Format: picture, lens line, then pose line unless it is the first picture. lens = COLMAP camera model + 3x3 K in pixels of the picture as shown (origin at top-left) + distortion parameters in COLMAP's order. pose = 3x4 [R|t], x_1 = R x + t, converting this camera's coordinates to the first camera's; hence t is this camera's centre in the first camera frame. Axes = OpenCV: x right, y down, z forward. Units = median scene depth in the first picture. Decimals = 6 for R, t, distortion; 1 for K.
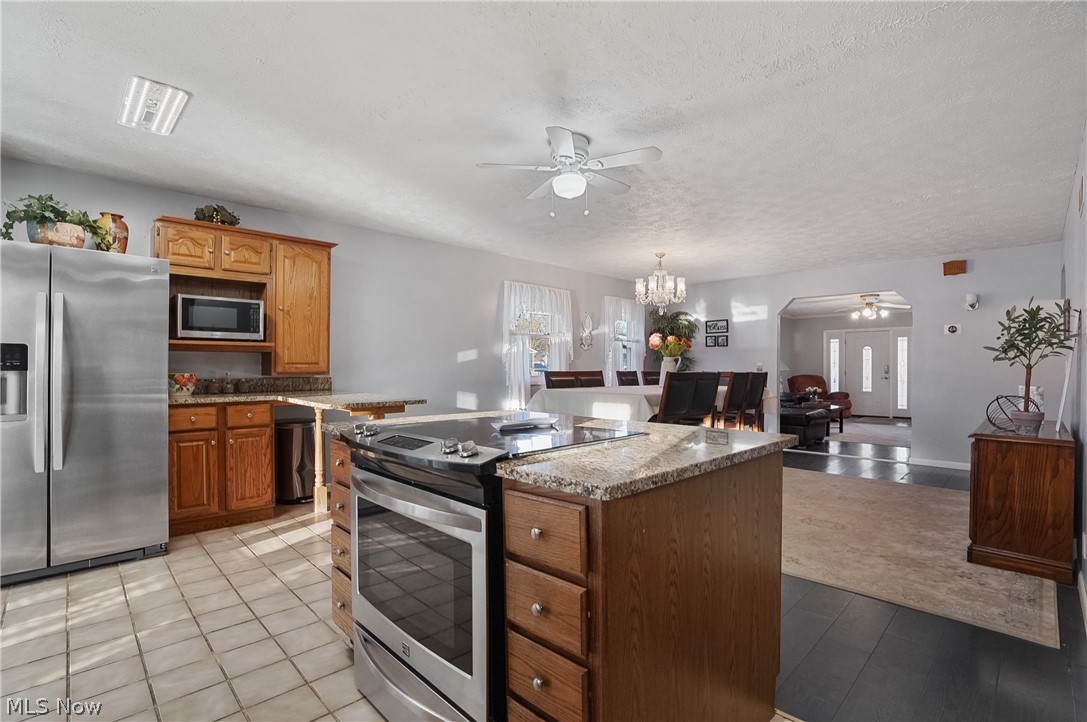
lens RADIAL K [[503.3, 0, 540.3], [0, 503.3, 369.8], [0, 0, 1]] dist [-0.070207, 0.026537]
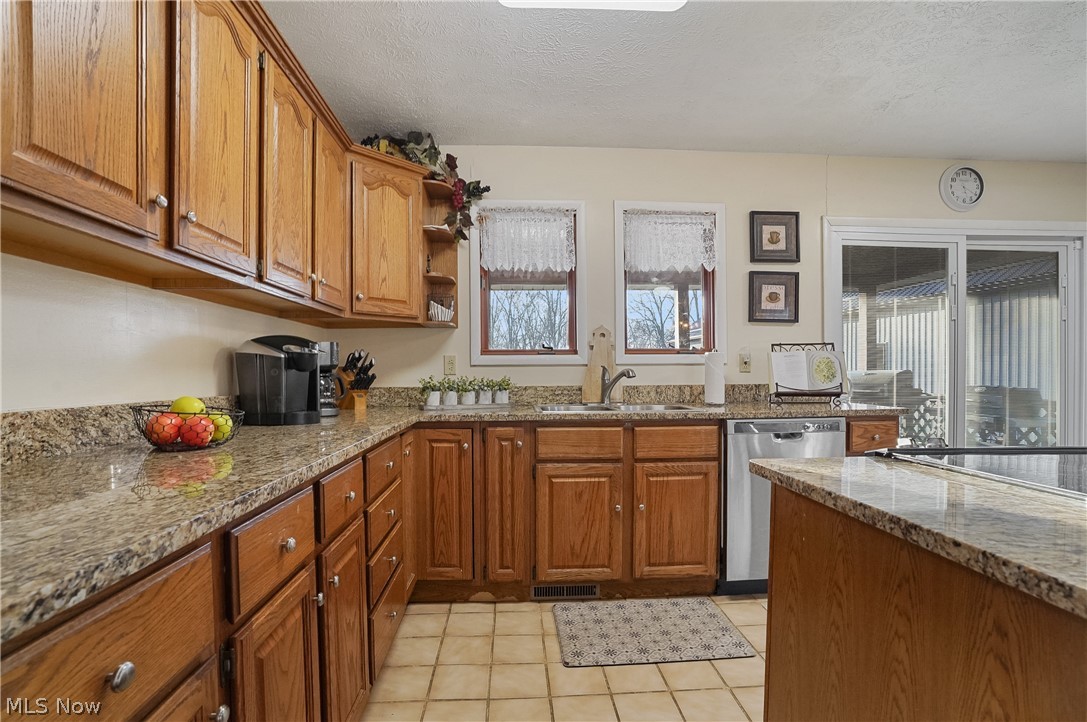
lens RADIAL K [[512.7, 0, 539.0], [0, 512.7, 379.9], [0, 0, 1]] dist [-0.075435, 0.031590]
pose [[-0.656780, 0.013082, -0.753968, 0.368303], [-0.000209, 0.999846, 0.017531, 0.003022], [0.754082, 0.011672, -0.656677, 0.369939]]
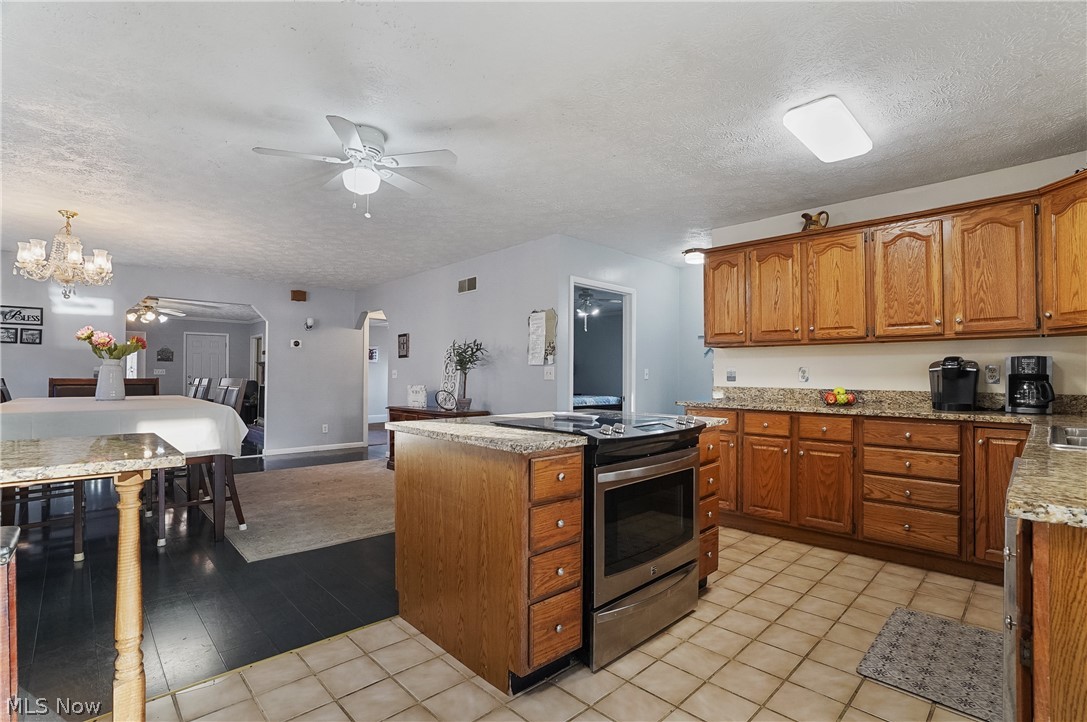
lens RADIAL K [[503.3, 0, 540.3], [0, 503.3, 369.8], [0, 0, 1]] dist [-0.070207, 0.026537]
pose [[0.005664, 0.008399, 0.999949, -0.692085], [0.000859, 0.999964, -0.008404, -0.004976], [-0.999984, 0.000907, 0.005656, 0.526799]]
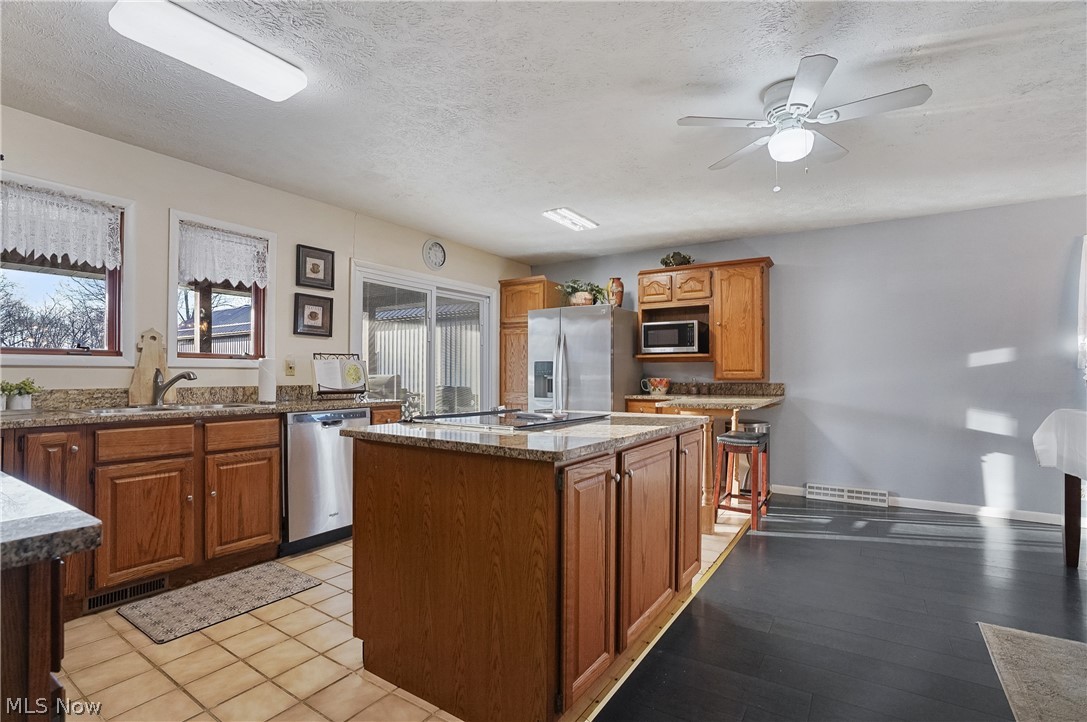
lens RADIAL K [[503.3, 0, 540.3], [0, 503.3, 369.8], [0, 0, 1]] dist [-0.070207, 0.026537]
pose [[0.214590, -0.012390, -0.976626, 0.589548], [-0.005939, 0.999885, -0.013990, 0.004630], [0.976686, 0.008802, 0.214492, 0.352321]]
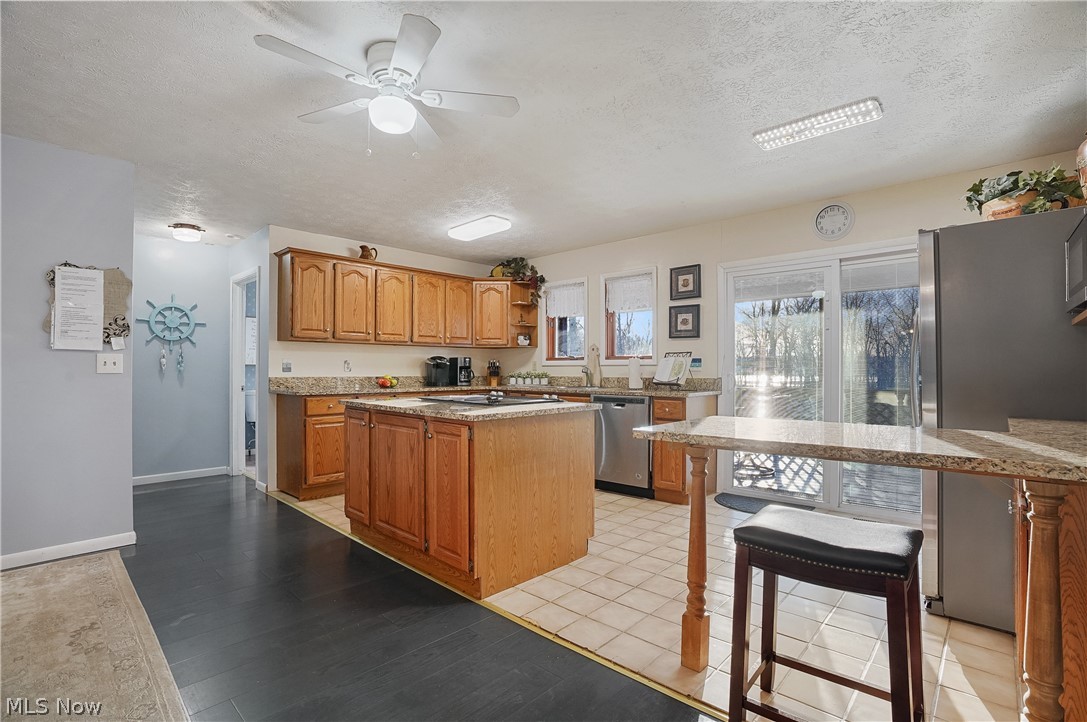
lens RADIAL K [[508.2, 0, 543.6], [0, 508.2, 355.1], [0, 0, 1]] dist [-0.071308, 0.028386]
pose [[-0.998824, -0.004271, -0.048291, -0.101822], [-0.003311, 0.999796, -0.019934, -0.007404], [0.048366, -0.019750, -0.998634, 1.393945]]
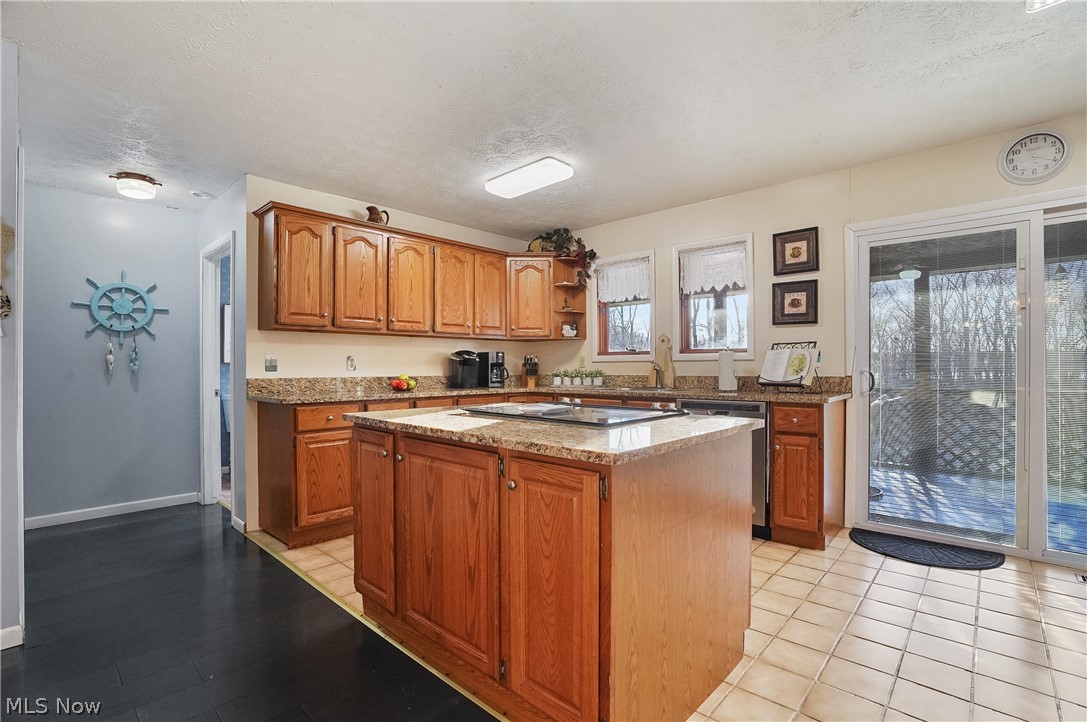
lens RADIAL K [[508.2, 0, 543.6], [0, 508.2, 355.1], [0, 0, 1]] dist [-0.071308, 0.028386]
pose [[-0.998559, 0.001095, -0.053651, 0.021696], [0.001935, 0.999876, -0.015609, -0.003044], [0.053627, -0.015691, -0.998438, 1.068521]]
